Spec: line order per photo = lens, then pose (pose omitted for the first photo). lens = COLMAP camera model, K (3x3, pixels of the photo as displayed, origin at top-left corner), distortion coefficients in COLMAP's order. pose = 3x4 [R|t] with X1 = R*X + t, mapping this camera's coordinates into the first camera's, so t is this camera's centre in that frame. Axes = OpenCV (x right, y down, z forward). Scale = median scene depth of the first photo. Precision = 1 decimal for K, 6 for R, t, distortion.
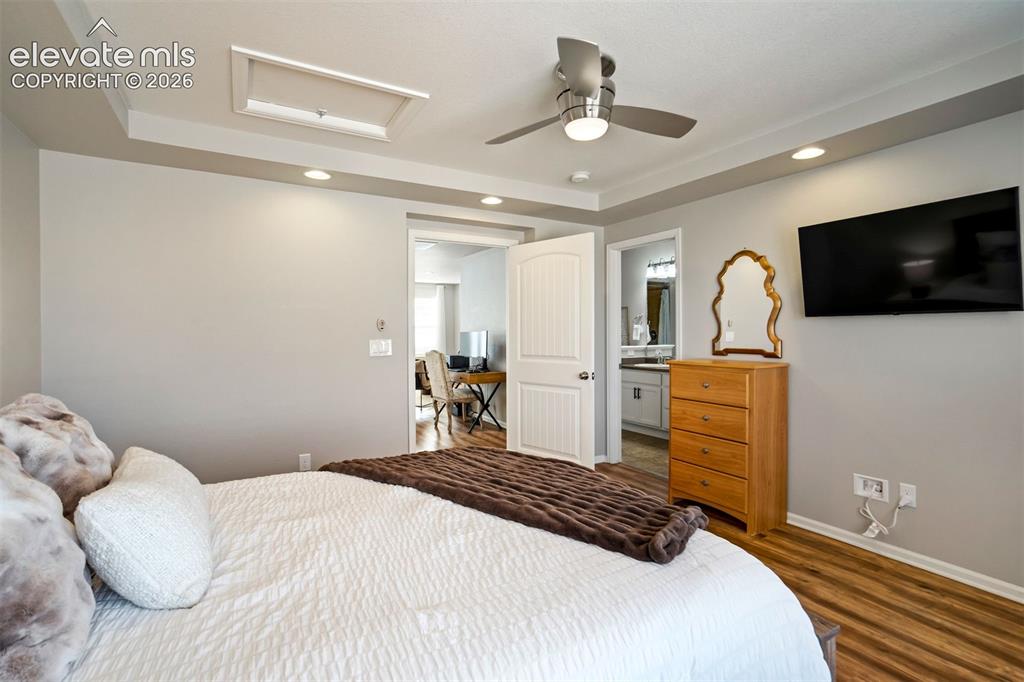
lens RADIAL K [[482.1, 0, 508.6], [0, 482.1, 338.2], [0, 0, 1]] dist [-0.036550, 0.018965]
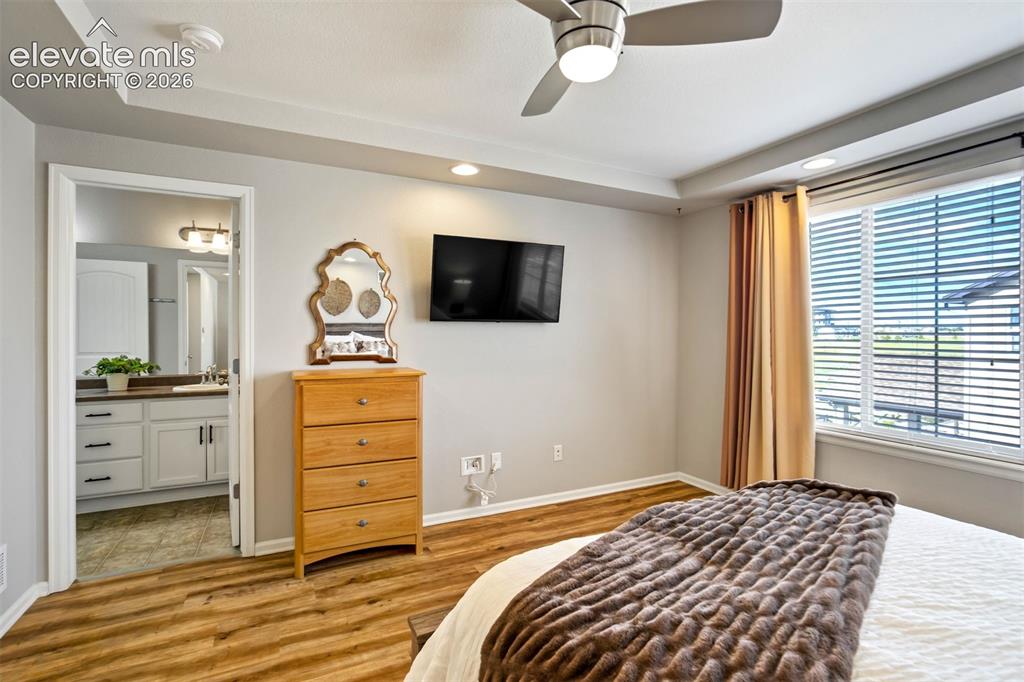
lens RADIAL K [[482.1, 0, 510.9], [0, 482.1, 338.4], [0, 0, 1]] dist [-0.036550, 0.018965]
pose [[0.063831, -0.004316, 0.997951, -0.383457], [0.011584, 0.999926, 0.003583, -0.008353], [-0.997893, 0.011332, 0.063876, 0.707698]]
